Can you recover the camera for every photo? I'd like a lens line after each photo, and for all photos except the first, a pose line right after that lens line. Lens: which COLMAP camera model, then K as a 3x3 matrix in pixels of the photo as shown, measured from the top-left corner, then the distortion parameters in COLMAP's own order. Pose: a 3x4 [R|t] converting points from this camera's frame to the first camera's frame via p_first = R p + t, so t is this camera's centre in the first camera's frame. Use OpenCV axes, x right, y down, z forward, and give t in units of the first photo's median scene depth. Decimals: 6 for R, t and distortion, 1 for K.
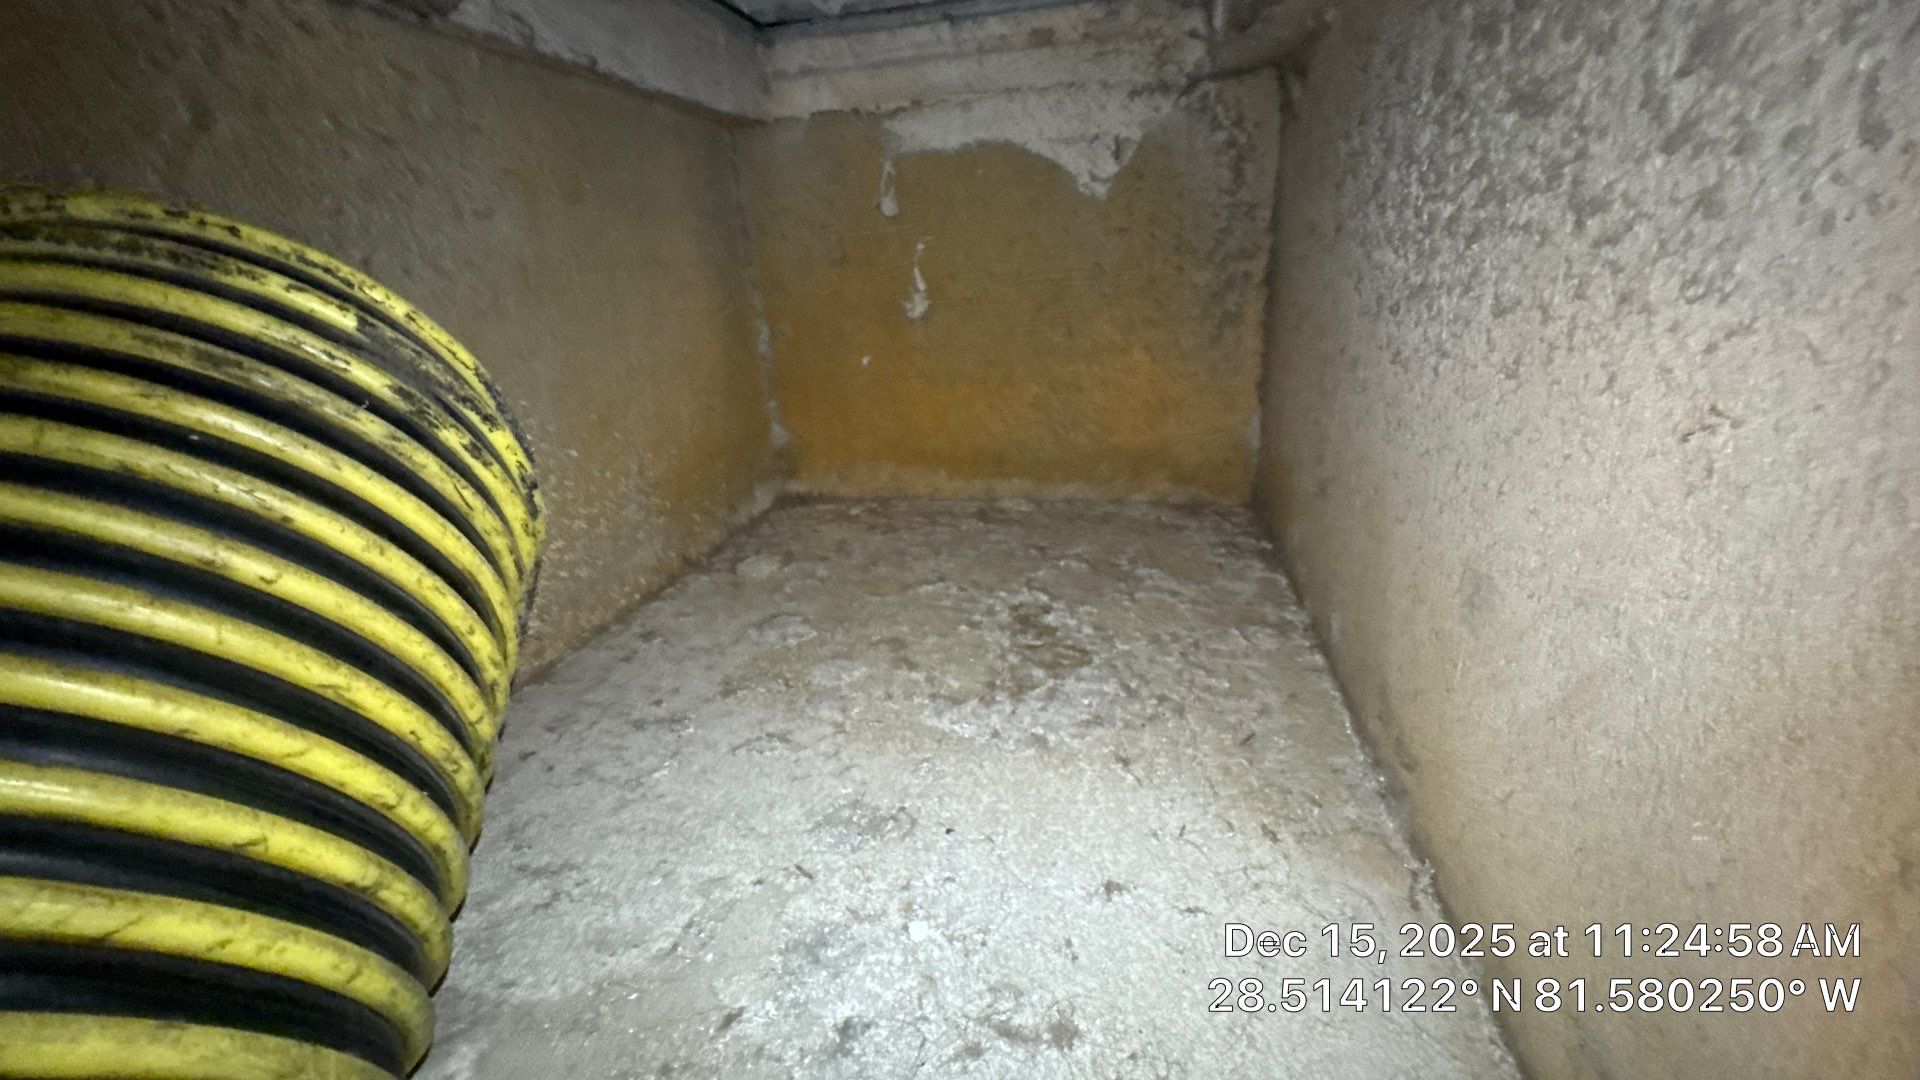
lens RADIAL K [[770.5, 0, 962.6], [0, 770.5, 542.1], [0, 0, 1]] dist [-0.006254, 0.000675]
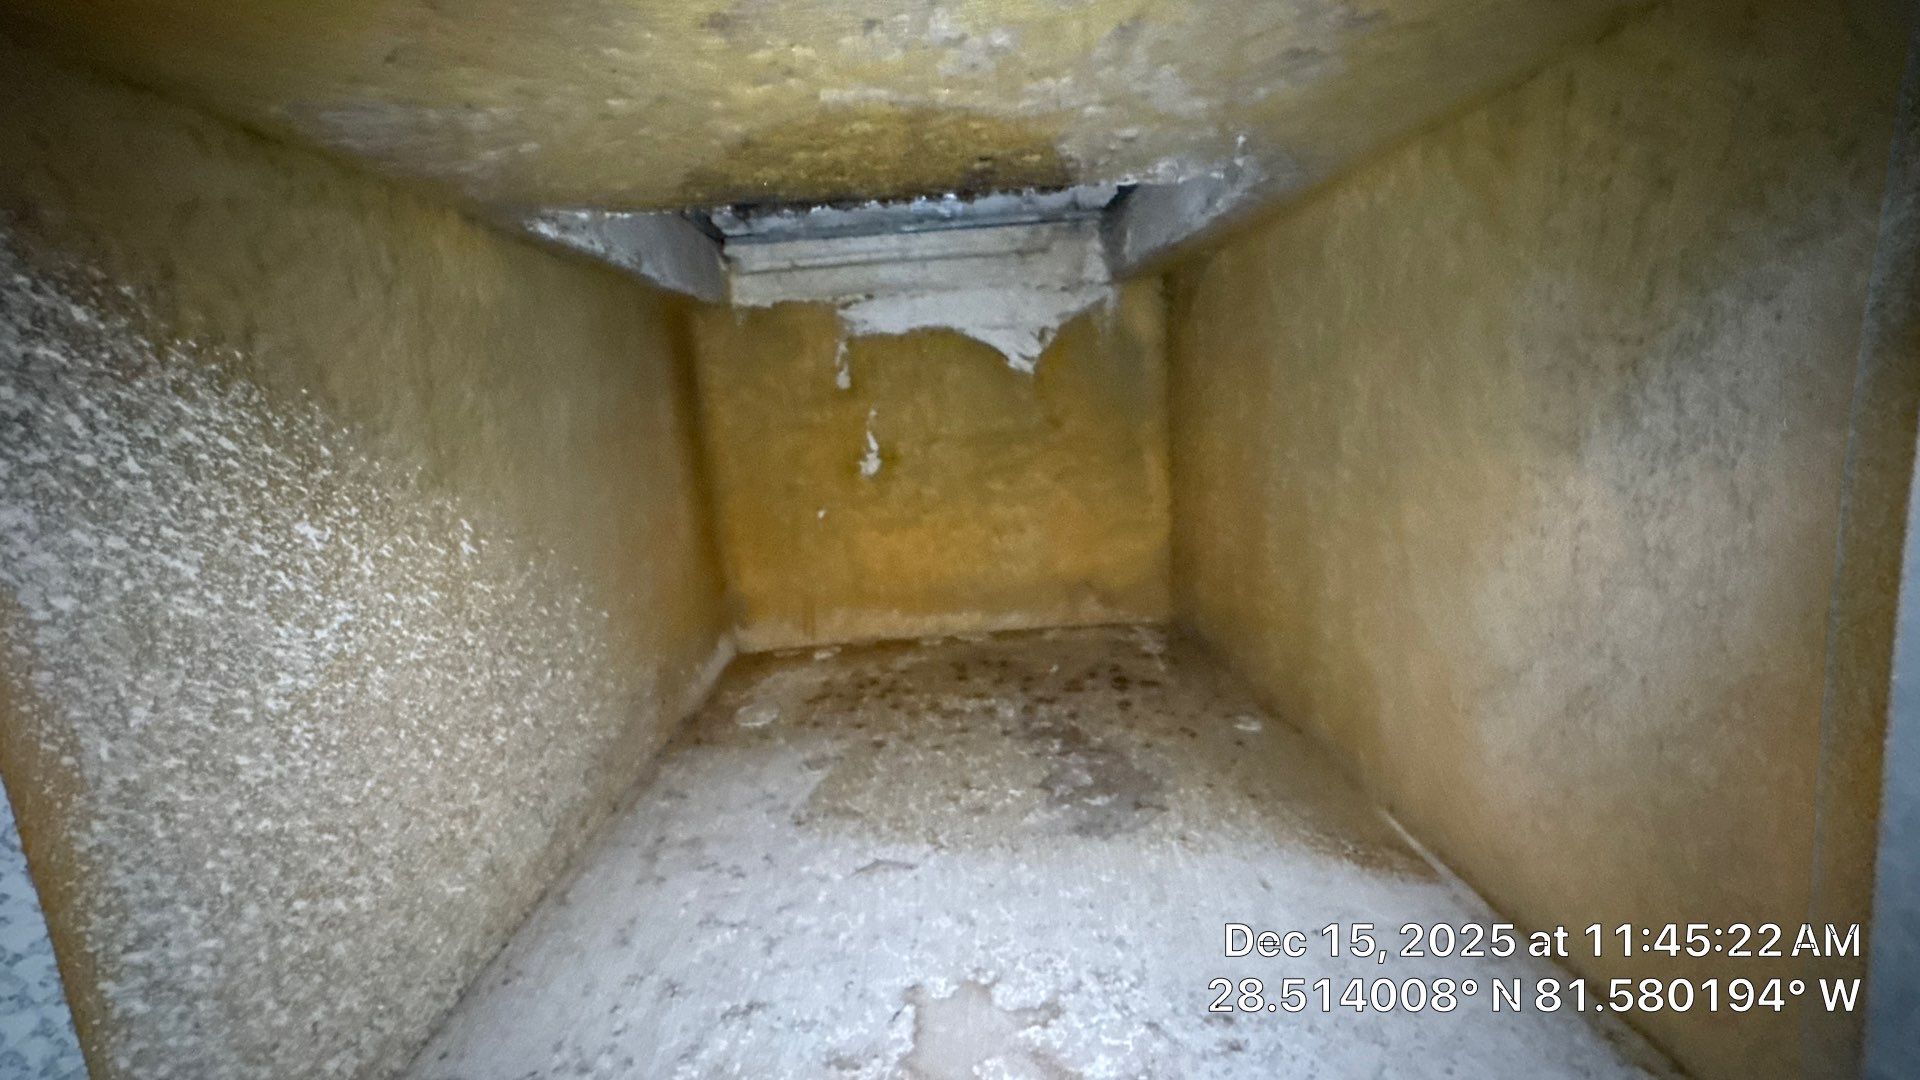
lens RADIAL K [[770.5, 0, 956.8], [0, 770.5, 541.3], [0, 0, 1]] dist [-0.006254, 0.000675]
pose [[0.972830, -0.053009, 0.225370, -0.229006], [0.094317, 0.979738, -0.176687, 0.011550], [-0.211438, 0.193143, 0.958118, -0.078617]]
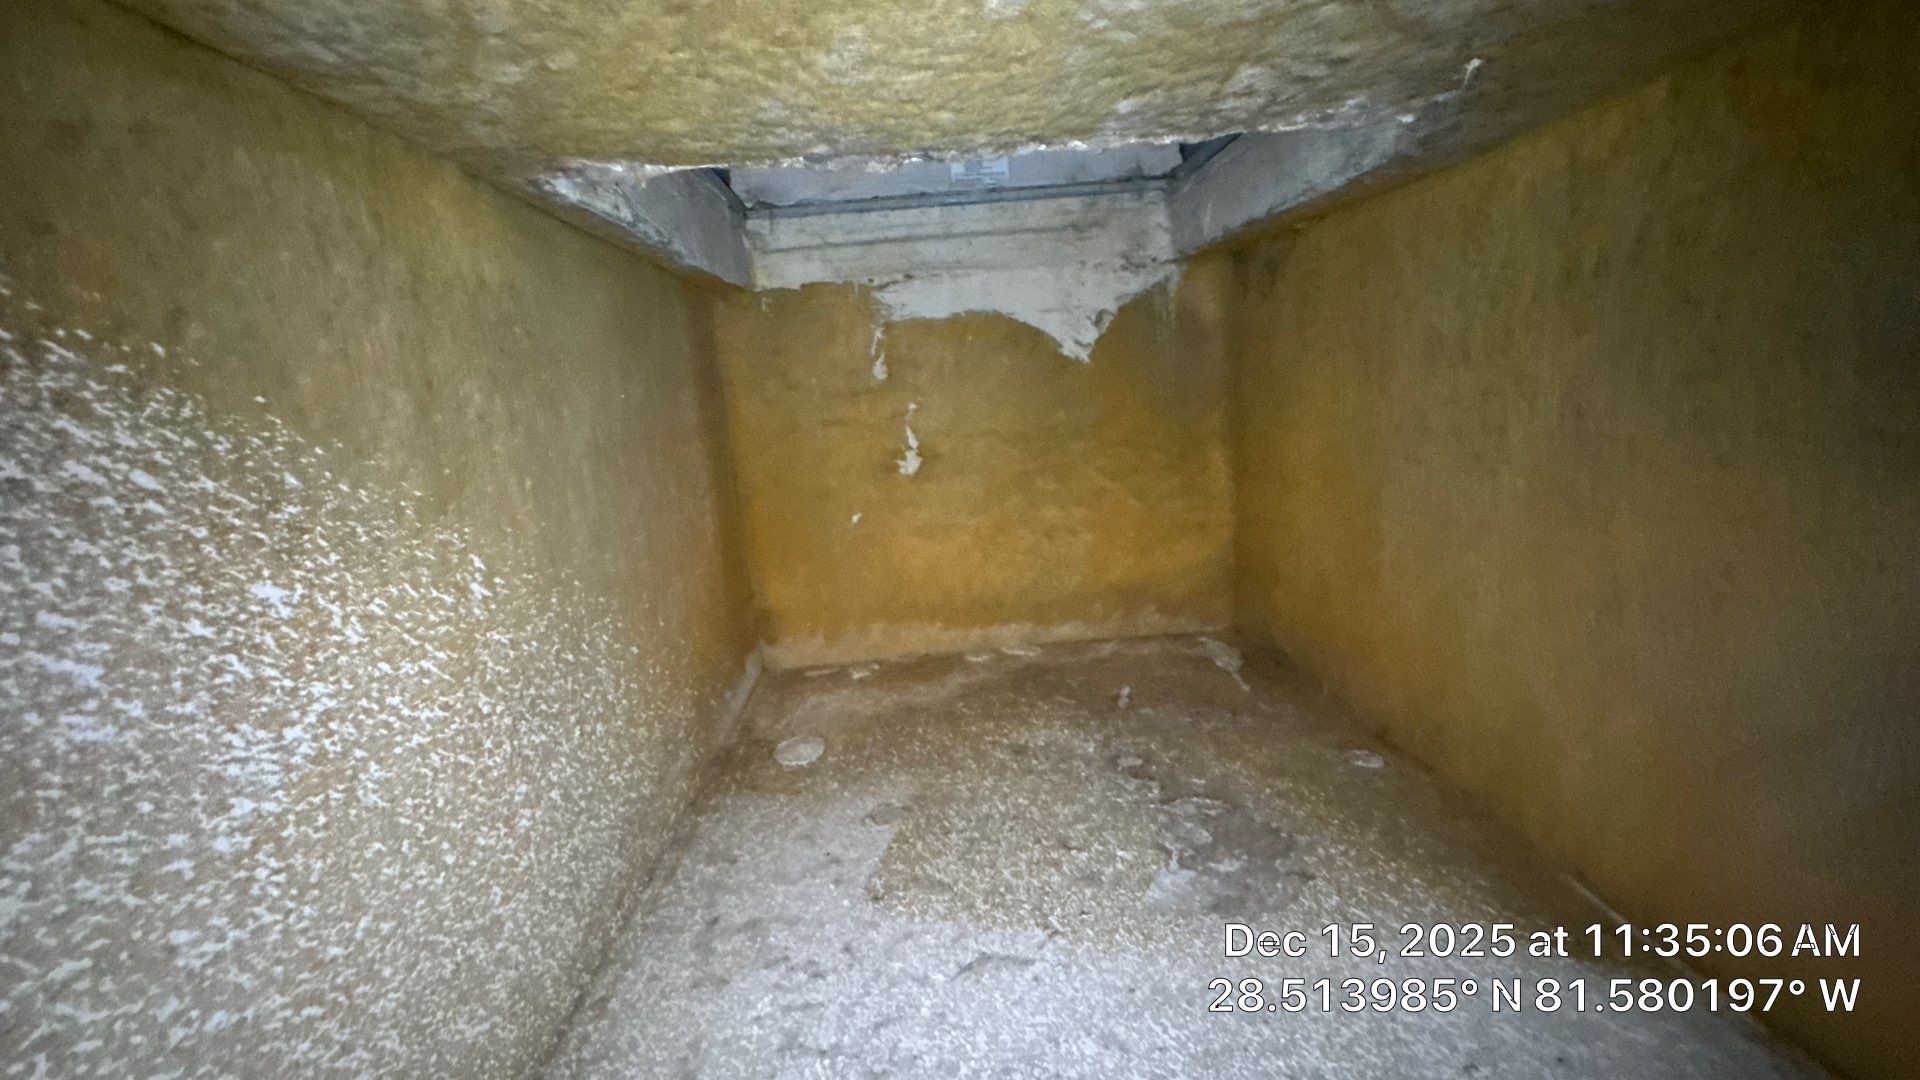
lens RADIAL K [[770.5, 0, 959.2], [0, 770.5, 542.4], [0, 0, 1]] dist [-0.006254, 0.000675]
pose [[0.967704, -0.068237, 0.242678, -0.292203], [0.108445, 0.981723, -0.156392, -0.048757], [-0.227571, 0.177659, 0.957418, 0.050661]]
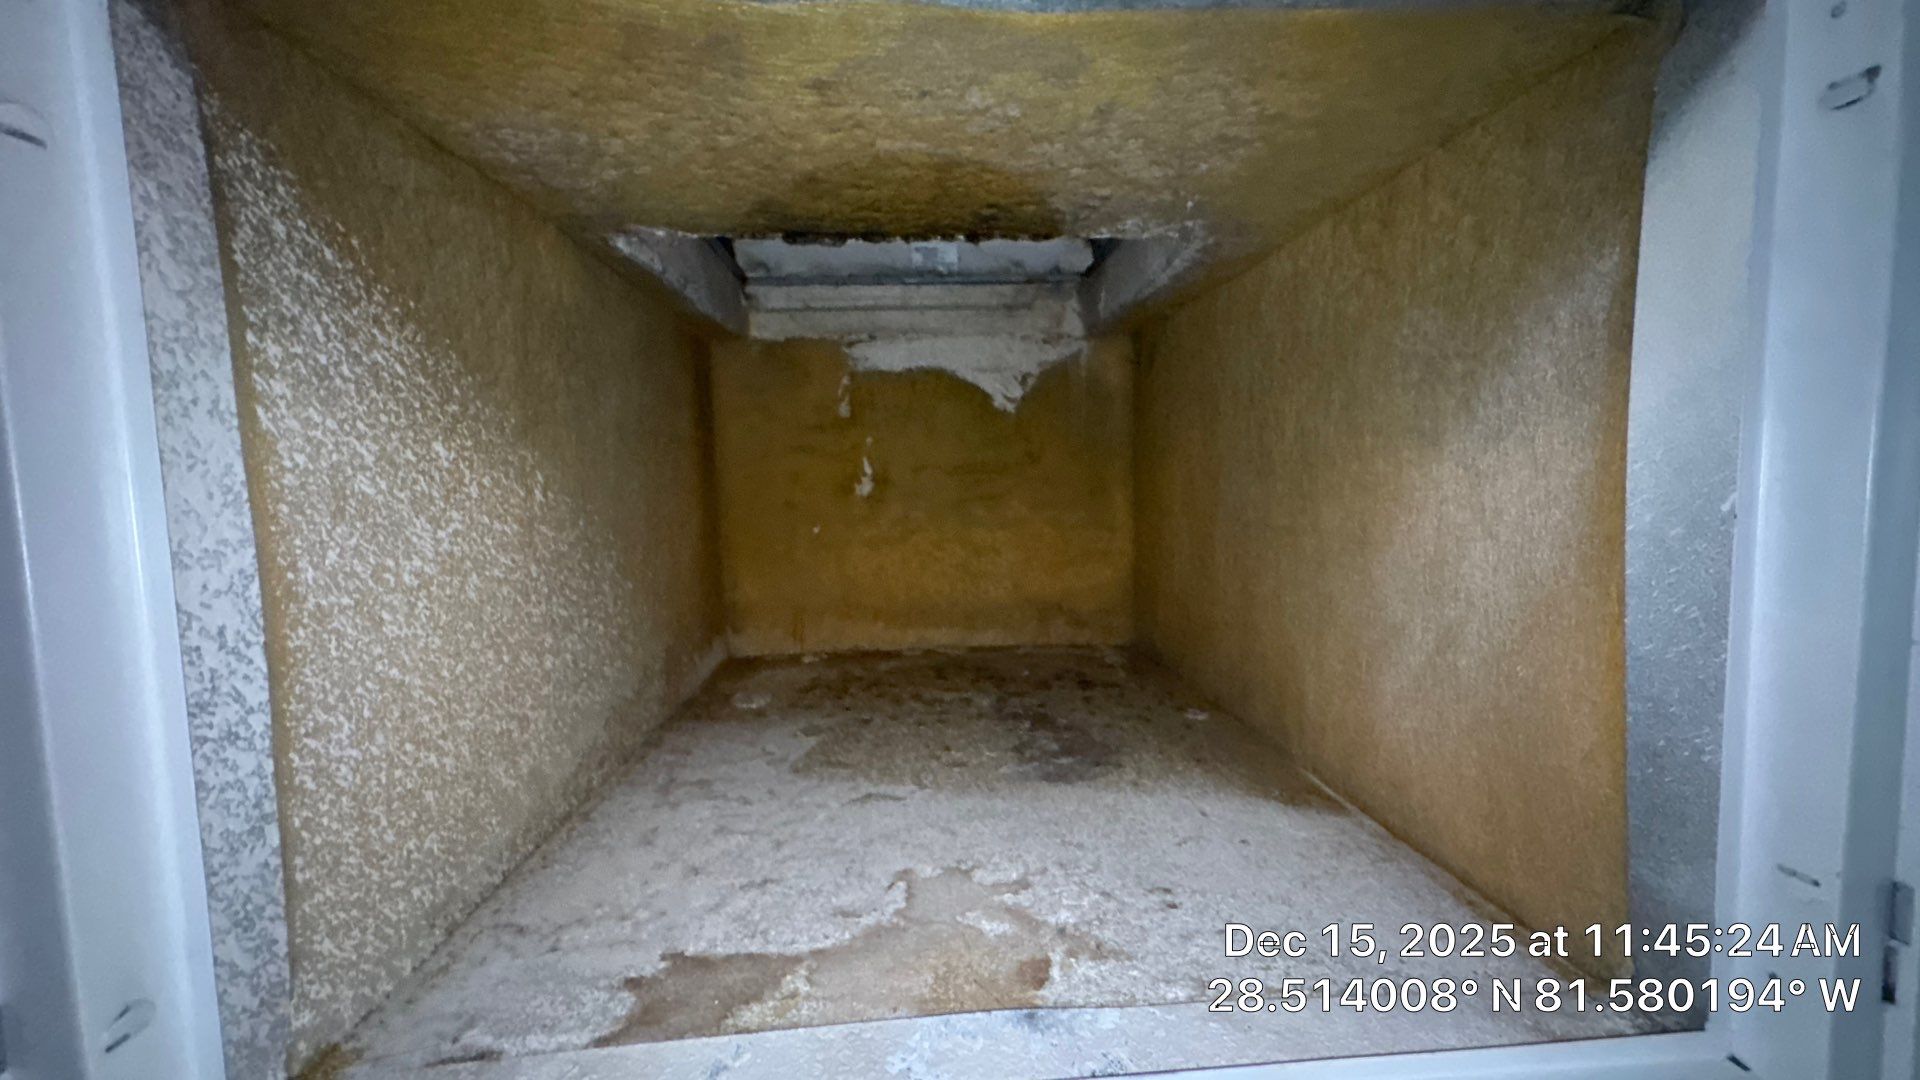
lens RADIAL K [[770.5, 0, 957.6], [0, 770.5, 539.7], [0, 0, 1]] dist [-0.006254, 0.000675]
pose [[0.963745, 0.014225, 0.266445, -0.283208], [0.059202, 0.962288, -0.265513, 0.124855], [-0.260174, 0.271660, 0.926558, -0.167293]]
